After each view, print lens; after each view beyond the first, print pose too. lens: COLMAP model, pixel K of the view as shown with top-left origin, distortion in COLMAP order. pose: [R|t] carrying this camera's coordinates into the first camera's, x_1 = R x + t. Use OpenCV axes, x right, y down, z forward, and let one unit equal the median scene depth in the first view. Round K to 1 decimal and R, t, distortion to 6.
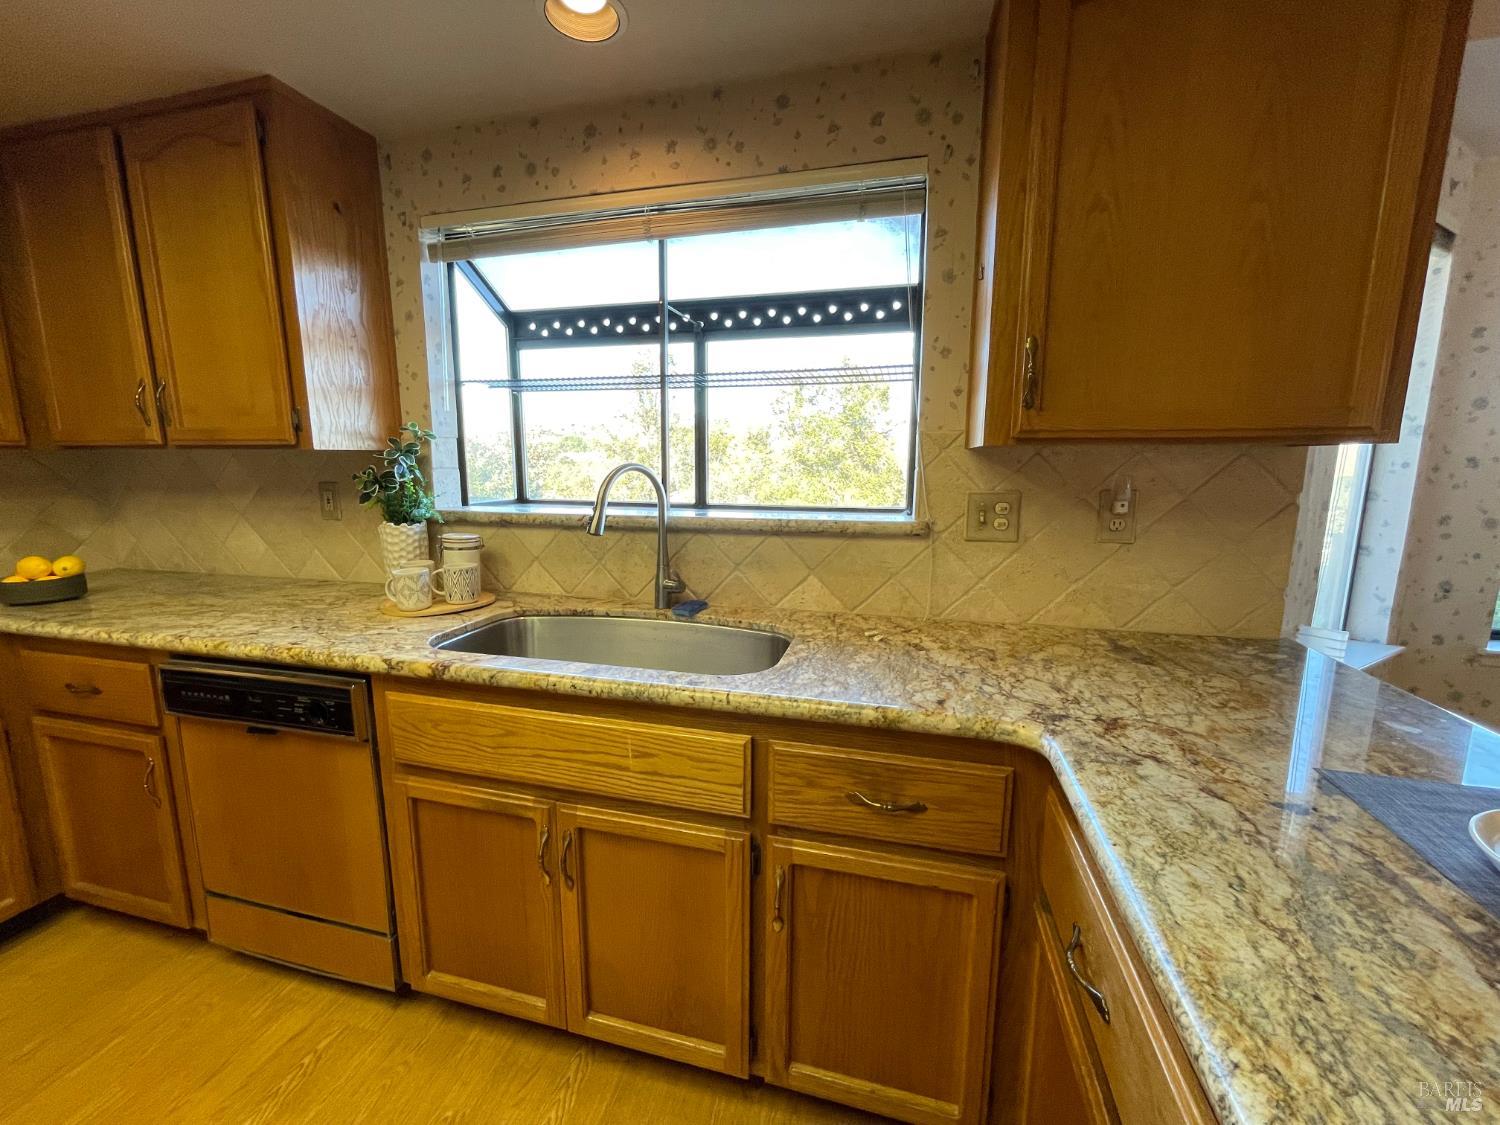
lens RADIAL K [[610.7, 0, 751.2], [0, 610.7, 560.3], [0, 0, 1]] dist [-0.006495, 0.002792]
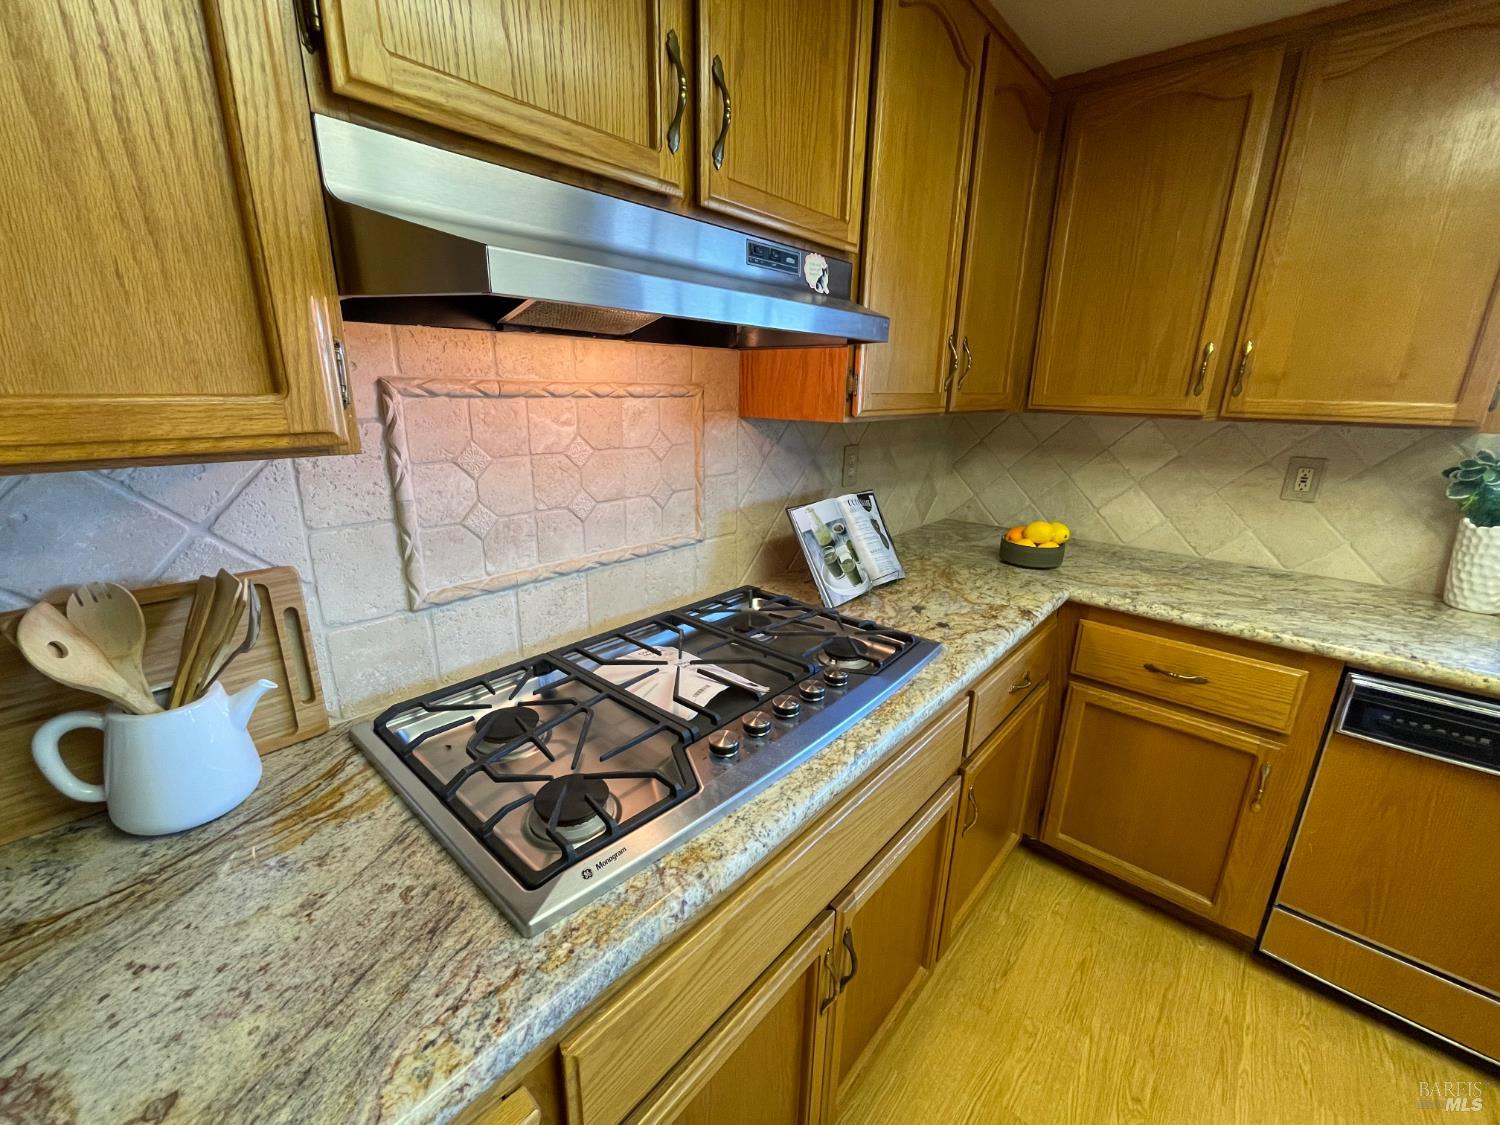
lens RADIAL K [[610.7, 0, 749.6], [0, 610.7, 562.8], [0, 0, 1]] dist [-0.006495, 0.002792]
pose [[0.887320, 0.143849, -0.438145, -1.290879], [-0.091858, 0.986198, 0.137753, -0.036854], [0.451913, -0.081984, 0.888287, -0.163203]]
